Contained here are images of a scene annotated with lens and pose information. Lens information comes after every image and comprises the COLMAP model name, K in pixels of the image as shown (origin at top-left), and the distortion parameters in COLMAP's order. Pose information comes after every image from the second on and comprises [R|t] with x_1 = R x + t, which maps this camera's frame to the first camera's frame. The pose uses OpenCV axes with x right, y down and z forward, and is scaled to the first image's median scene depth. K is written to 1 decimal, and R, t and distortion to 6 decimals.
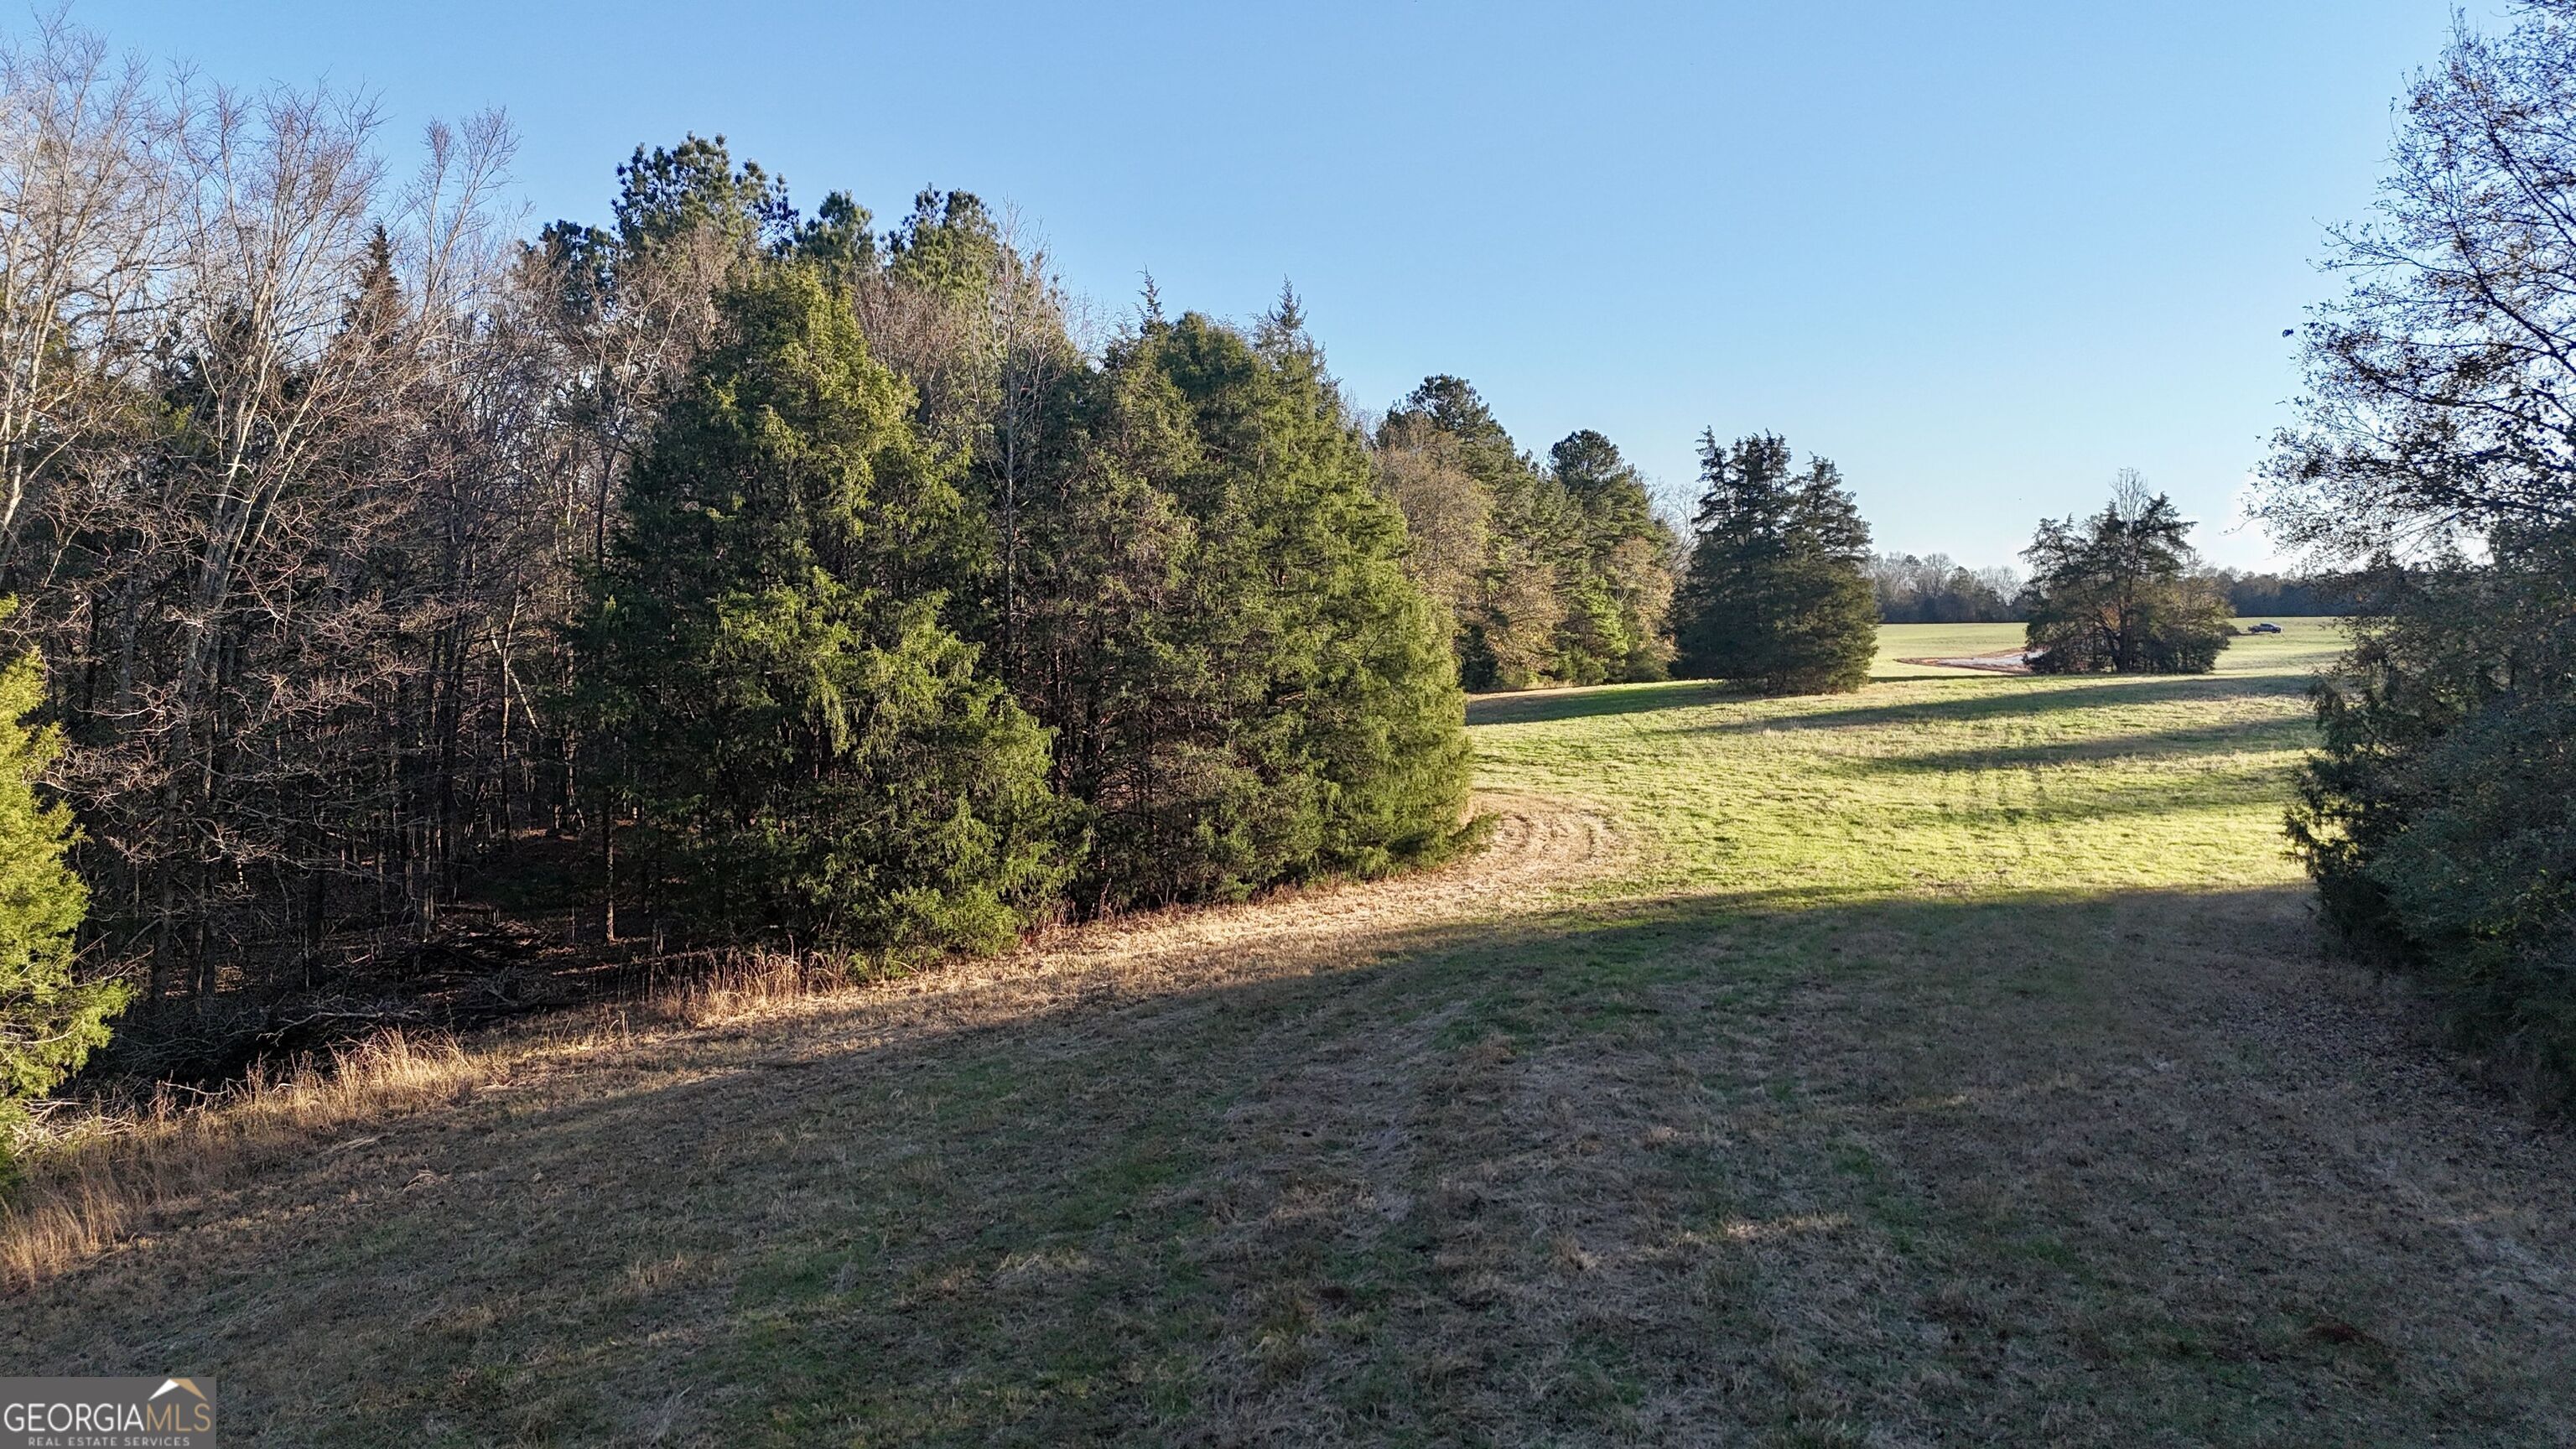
lens RADIAL K [[1911.6, 0, 1283.4], [0, 1911.6, 759.2], [0, 0, 1]] dist [0.014865, -0.034388]
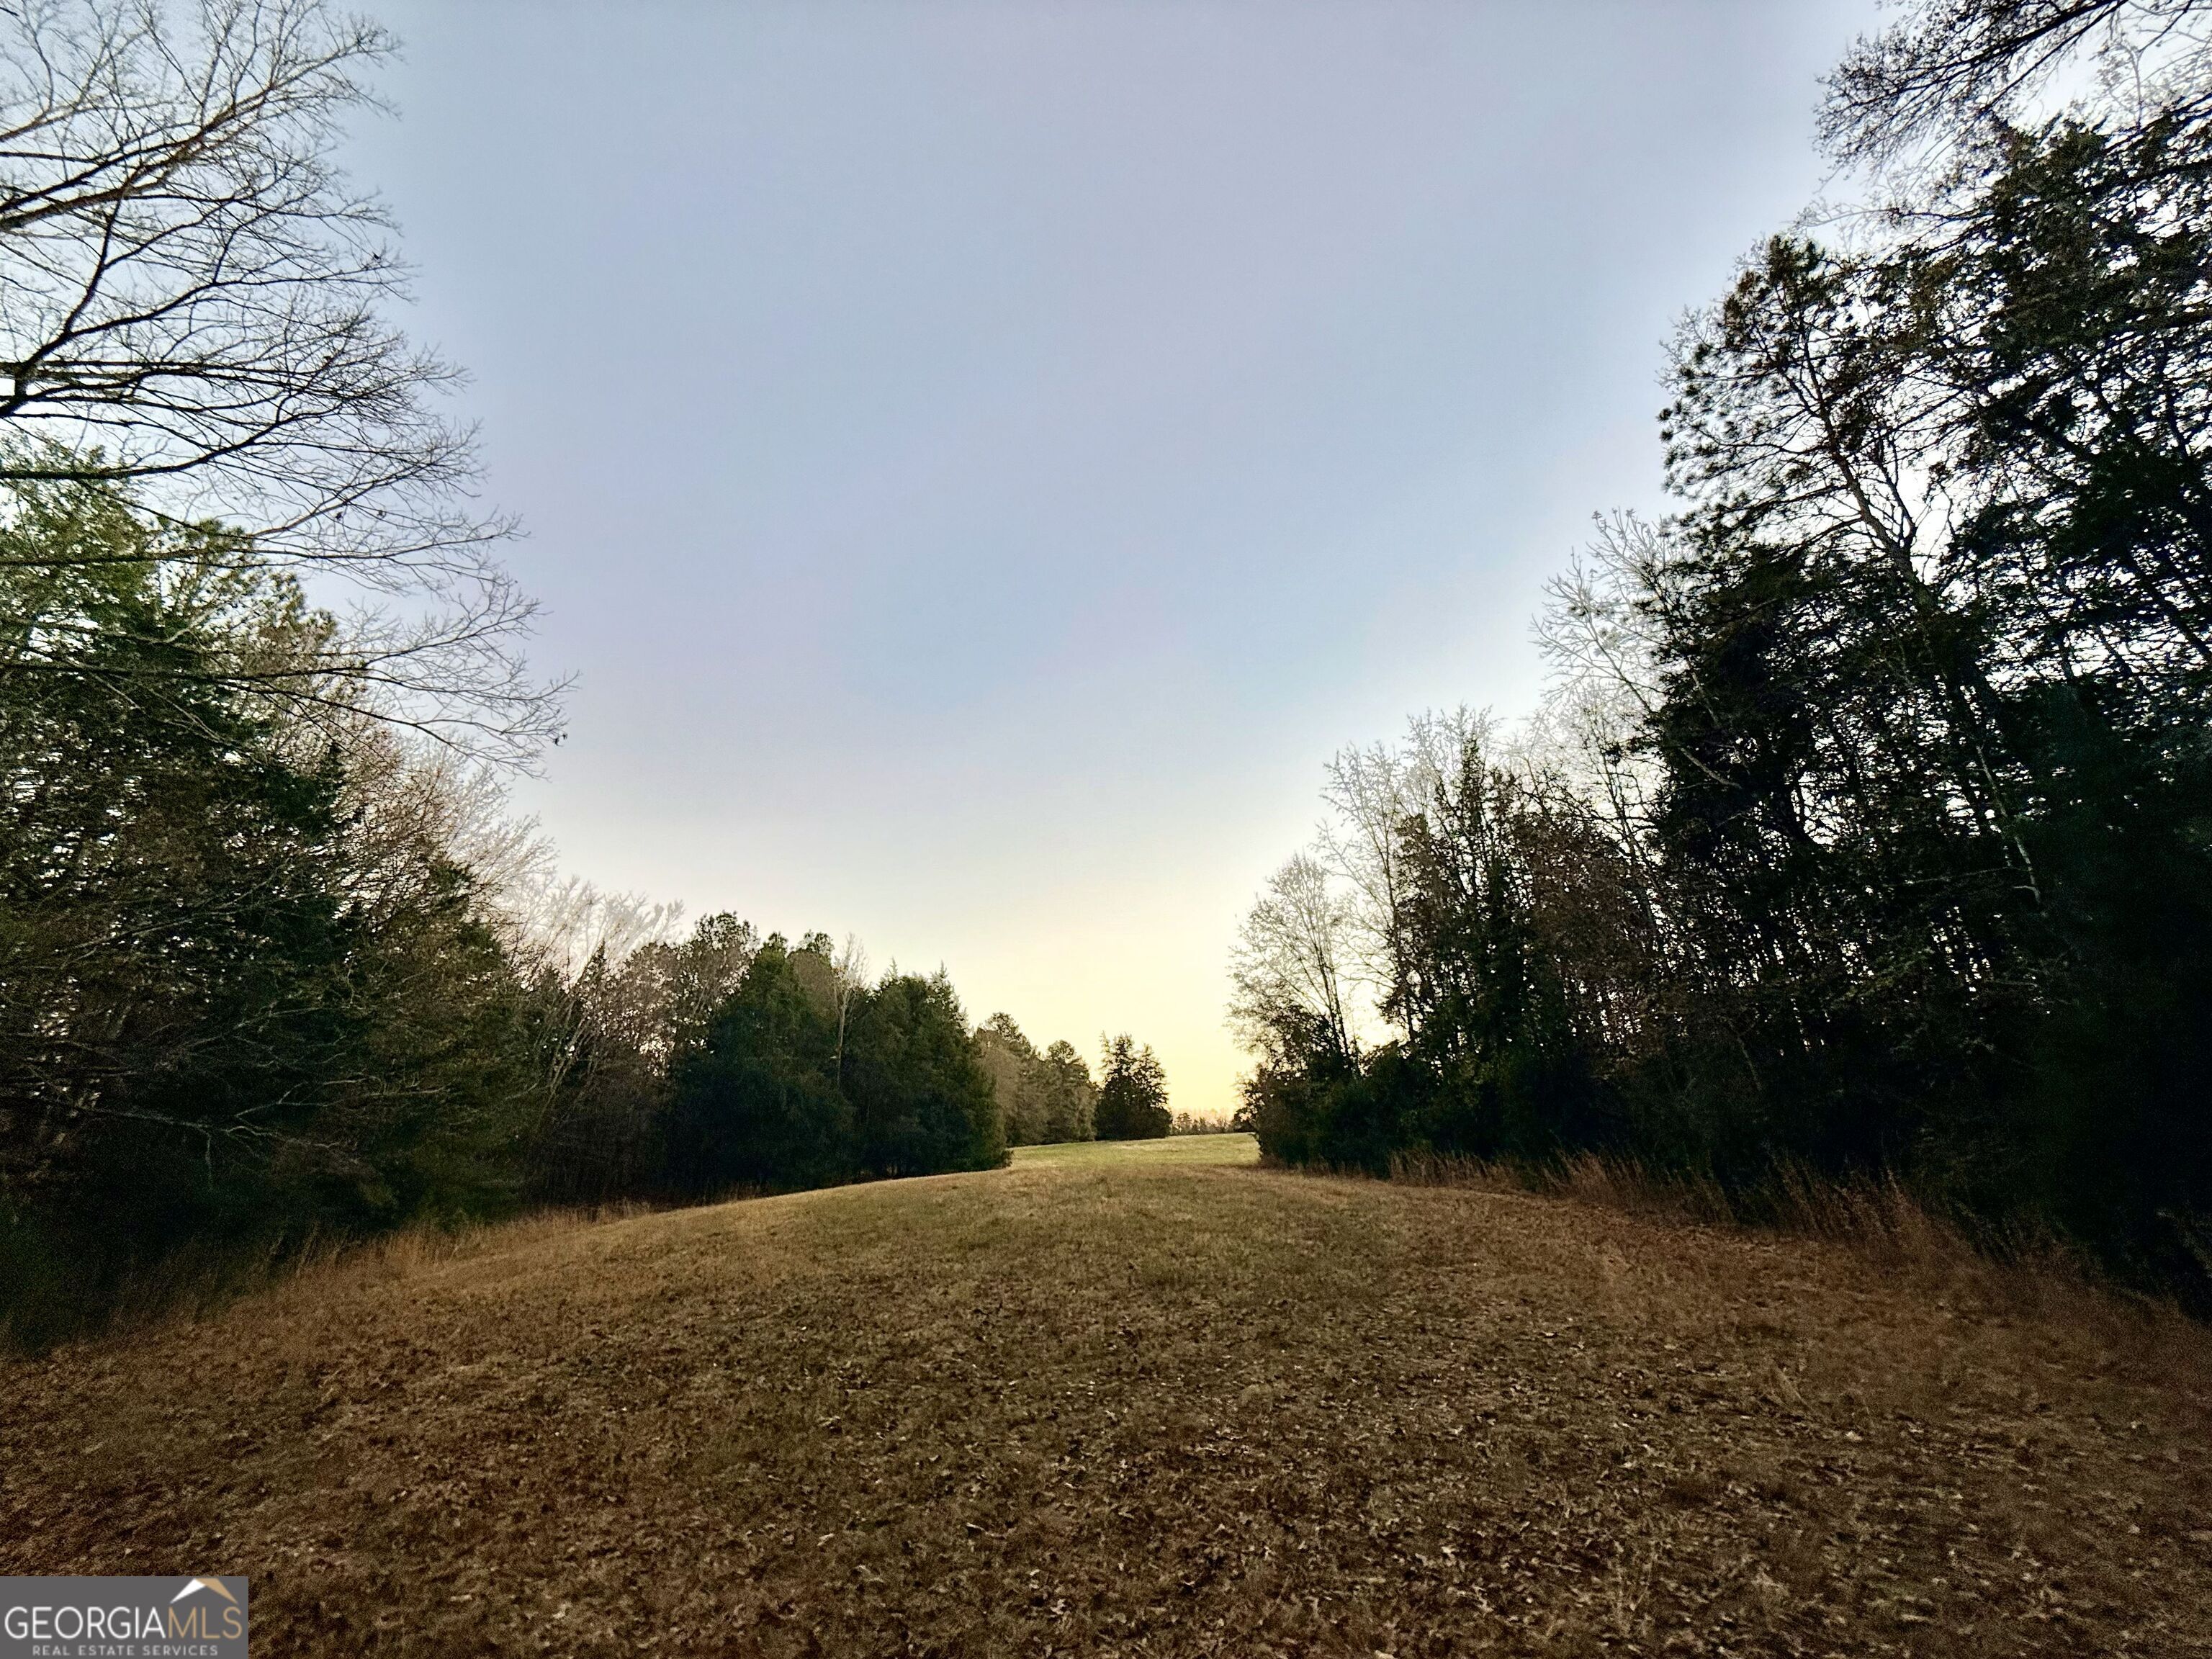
lens RADIAL K [[886.6, 0, 1104.9], [0, 886.6, 828.4], [0, 0, 1]] dist [0.000337, 0.000006]
pose [[0.981933, 0.044691, 0.183874, -0.005963], [0.034261, 0.913660, -0.405032, 0.058304], [-0.186100, 0.404014, 0.895622, -0.170584]]
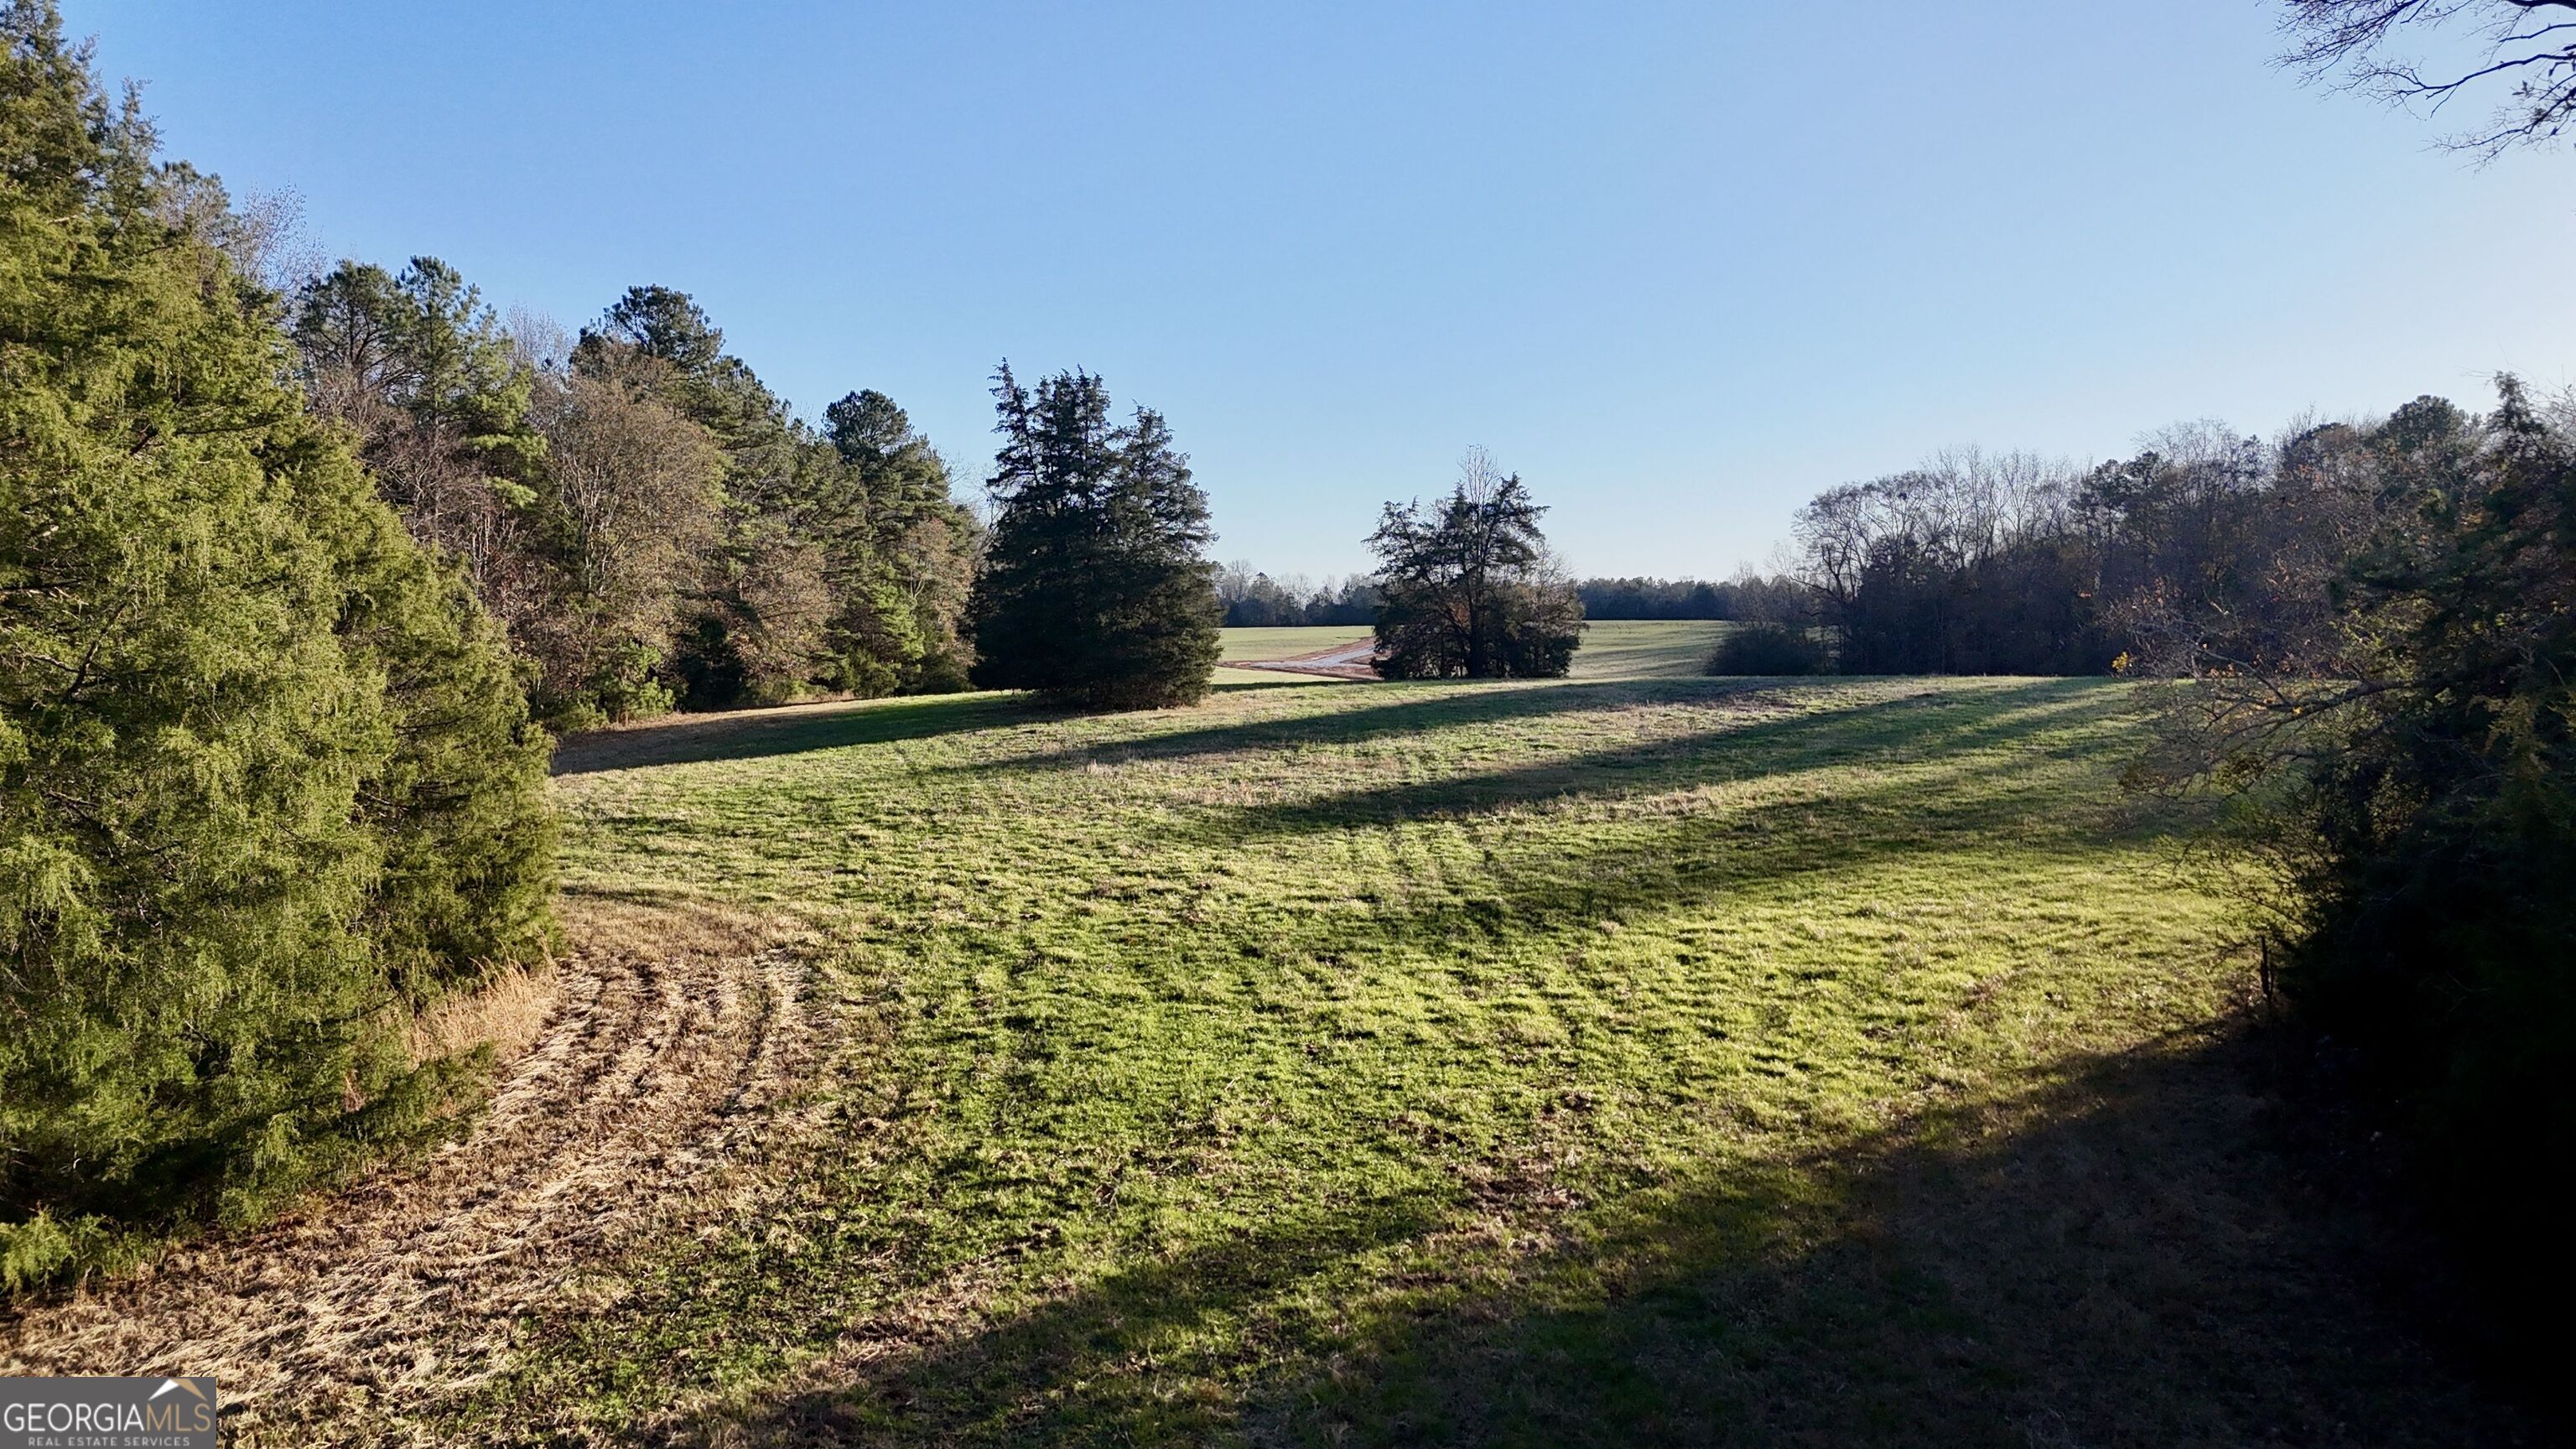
lens RADIAL K [[1911.6, 0, 1271.4], [0, 1911.6, 860.0], [0, 0, 1]] dist [0.014865, -0.034388]
pose [[0.941252, -0.040284, 0.335295, 0.057638], [0.023312, 0.998242, 0.054489, -0.013012], [-0.336901, -0.043471, 0.940536, 0.234206]]
